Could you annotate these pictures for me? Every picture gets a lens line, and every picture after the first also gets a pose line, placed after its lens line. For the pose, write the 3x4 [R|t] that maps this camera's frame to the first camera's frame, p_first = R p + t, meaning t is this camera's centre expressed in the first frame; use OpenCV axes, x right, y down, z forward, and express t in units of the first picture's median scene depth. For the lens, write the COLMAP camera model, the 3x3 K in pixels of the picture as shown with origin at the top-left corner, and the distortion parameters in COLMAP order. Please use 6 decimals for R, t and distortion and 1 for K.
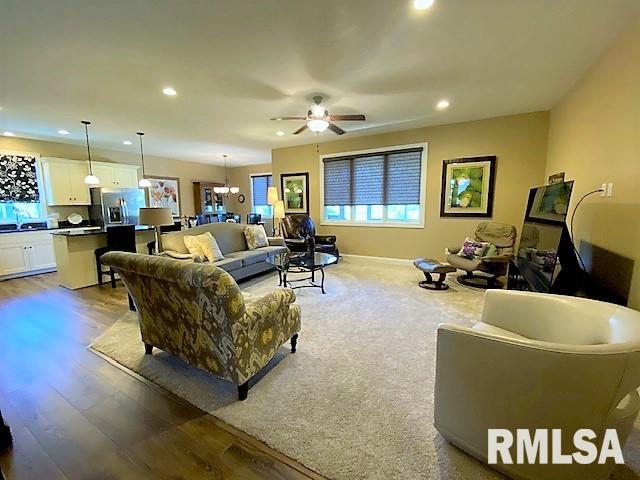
lens RADIAL K [[260.7, 0, 325.1], [0, 260.7, 237.8], [0, 0, 1]] dist [-0.001382, -0.012658]
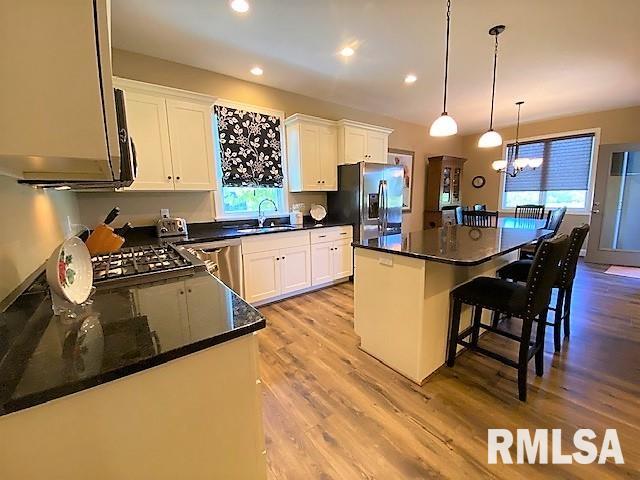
lens RADIAL K [[260.7, 0, 319.1], [0, 260.7, 238.1], [0, 0, 1]] dist [-0.001382, -0.012658]
pose [[0.908972, 0.050605, -0.413774, -0.740486], [-0.036198, 0.998437, 0.042592, -0.038390], [0.415283, -0.023737, 0.909383, 0.416541]]
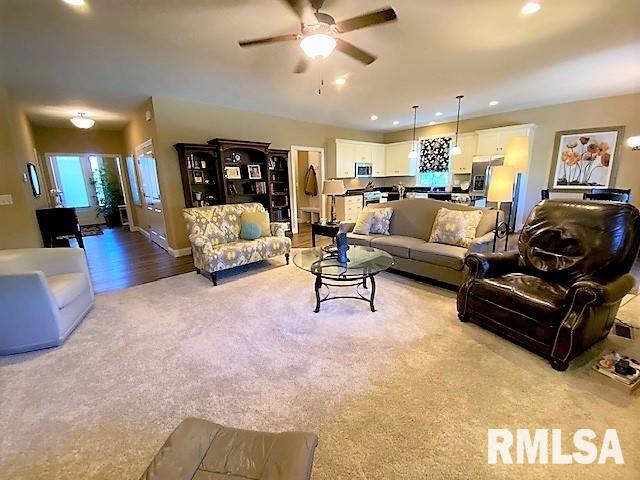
lens RADIAL K [[260.7, 0, 317.7], [0, 260.7, 239.5], [0, 0, 1]] dist [-0.001382, -0.012658]
pose [[-0.350636, 0.233720, -0.906879, 0.403328], [-0.080852, 0.957188, 0.277946, -0.122580], [0.933015, 0.170781, -0.316728, 0.854109]]
